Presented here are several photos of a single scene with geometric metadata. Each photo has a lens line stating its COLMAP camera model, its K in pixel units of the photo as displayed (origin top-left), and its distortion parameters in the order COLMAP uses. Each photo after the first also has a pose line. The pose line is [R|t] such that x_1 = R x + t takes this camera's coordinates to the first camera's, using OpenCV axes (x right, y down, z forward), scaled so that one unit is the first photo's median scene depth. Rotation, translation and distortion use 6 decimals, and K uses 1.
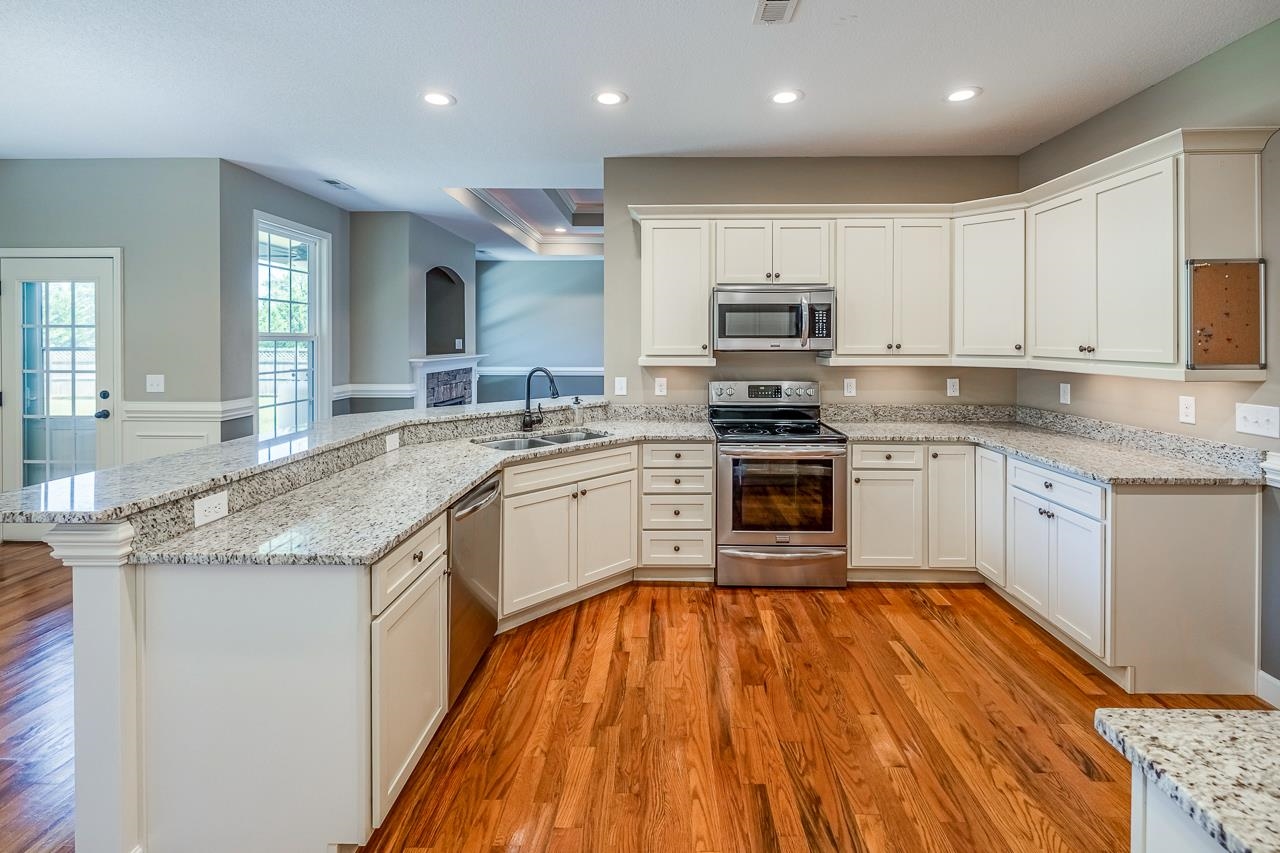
lens RADIAL K [[561.9, 0, 643.0], [0, 561.9, 410.0], [0, 0, 1]] dist [-0.000635, -0.000237]
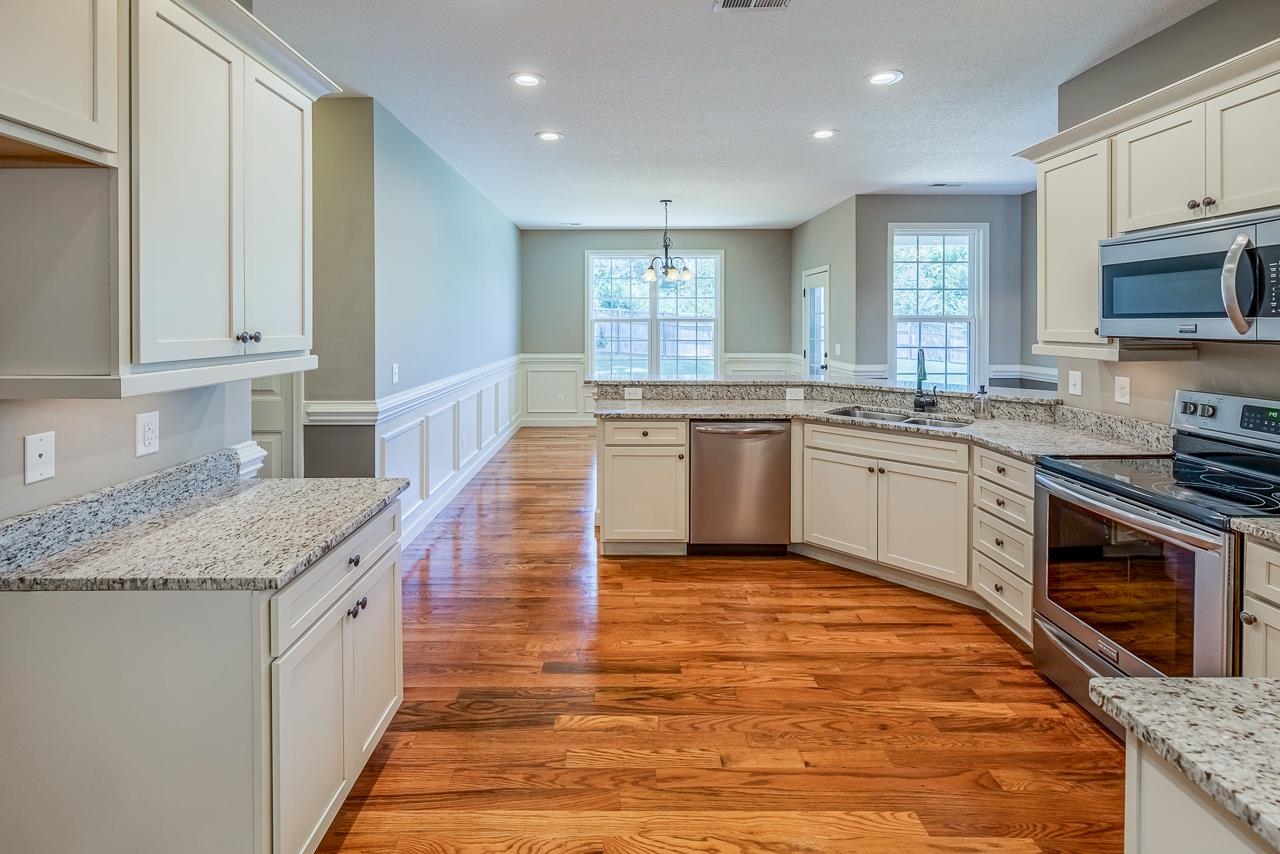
lens RADIAL K [[540.9, 0, 640.0], [0, 540.9, 427.0], [0, 0, 1]] dist [0.000113, -0.000044]
pose [[0.066803, 0.190055, -0.979498, 0.866920], [-0.122884, 0.975784, 0.180954, -0.059628], [0.990170, 0.108277, 0.088540, 0.489776]]
